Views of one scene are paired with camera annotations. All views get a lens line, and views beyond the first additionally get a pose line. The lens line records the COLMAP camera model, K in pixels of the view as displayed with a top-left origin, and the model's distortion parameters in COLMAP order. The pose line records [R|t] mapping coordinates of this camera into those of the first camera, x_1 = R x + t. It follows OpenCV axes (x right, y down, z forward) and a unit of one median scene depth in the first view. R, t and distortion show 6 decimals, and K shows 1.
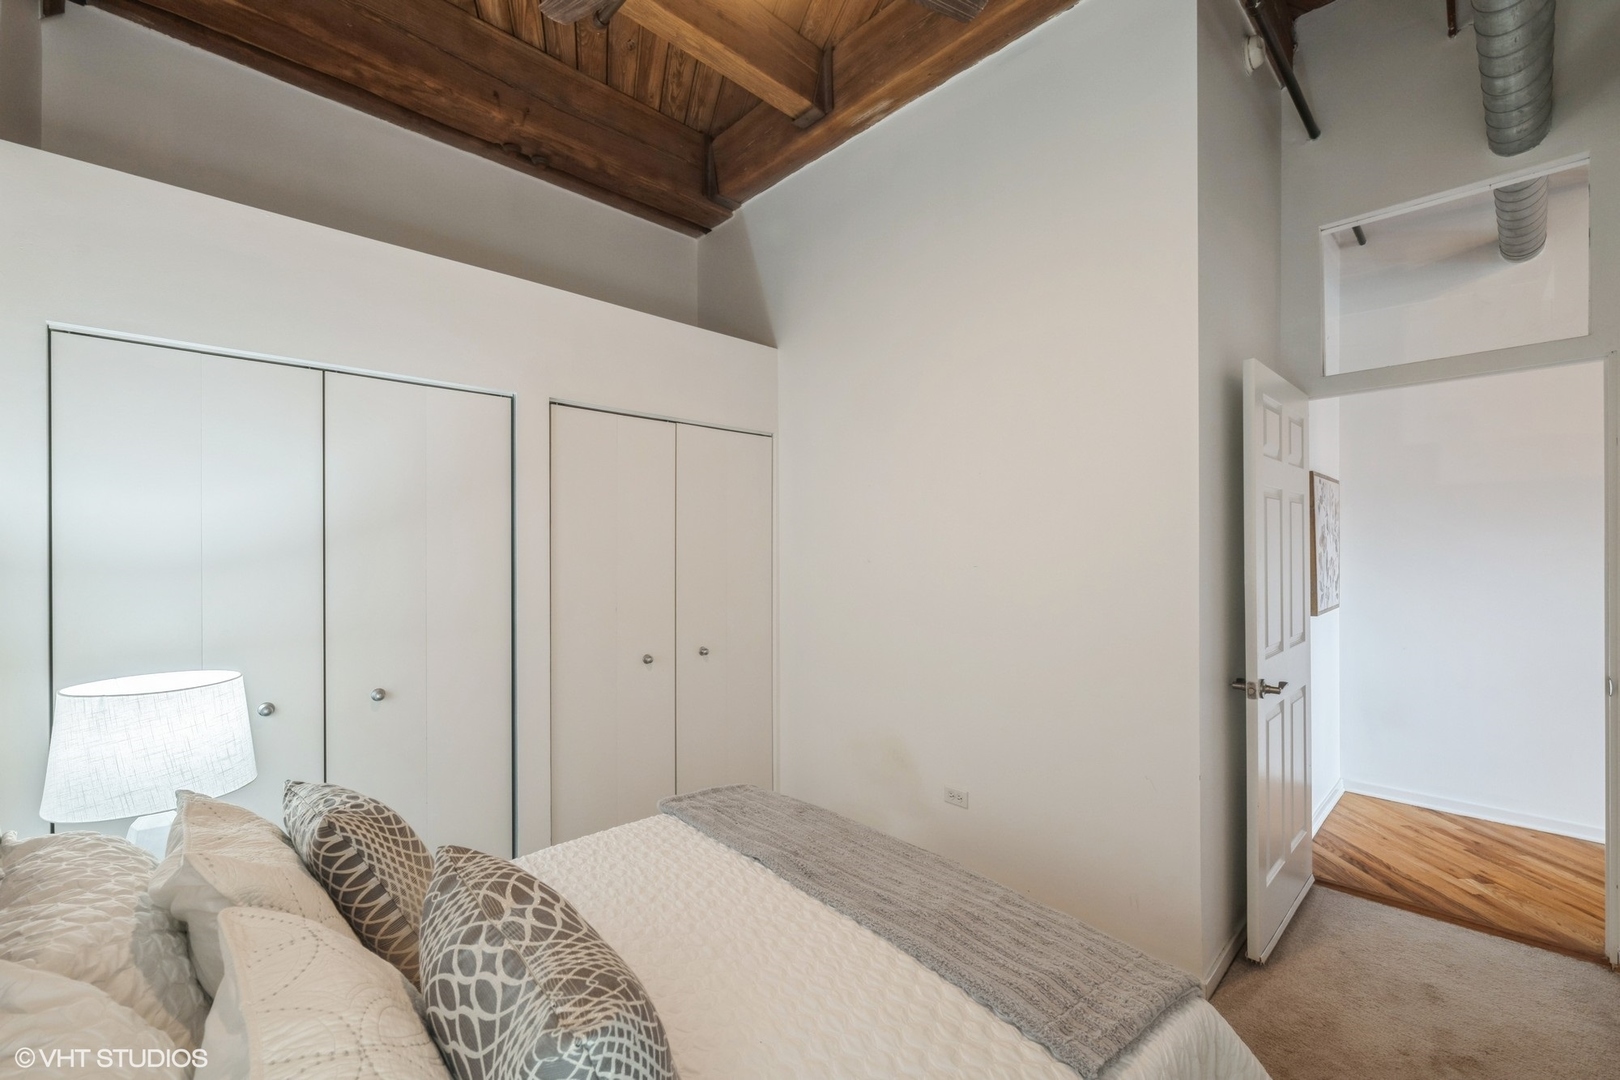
lens RADIAL K [[670.7, 0, 809.8], [0, 670.7, 549.0], [0, 0, 1]] dist [0.000730, -0.000148]
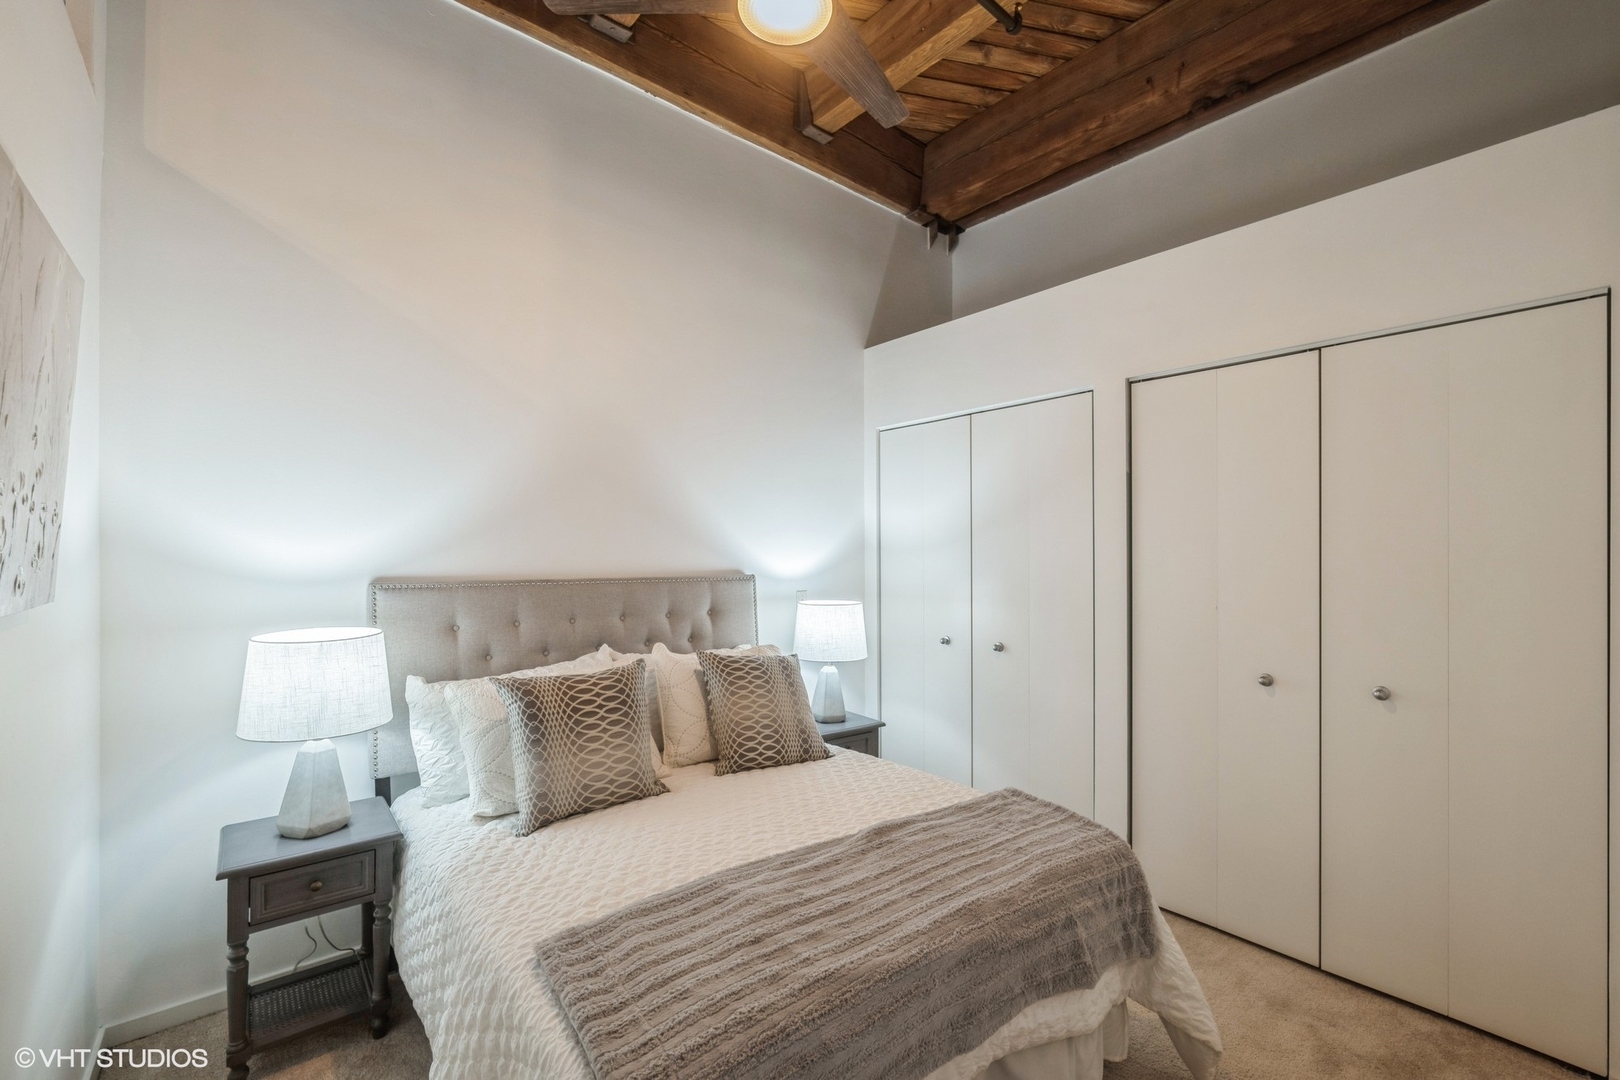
lens RADIAL K [[670.7, 0, 809.8], [0, 670.7, 541.9], [0, 0, 1]] dist [0.000730, -0.000148]
pose [[-0.057597, -0.002884, -0.998336, 0.590918], [0.010270, 0.999941, -0.003481, 0.007321], [0.998287, -0.010453, -0.057564, 0.582011]]
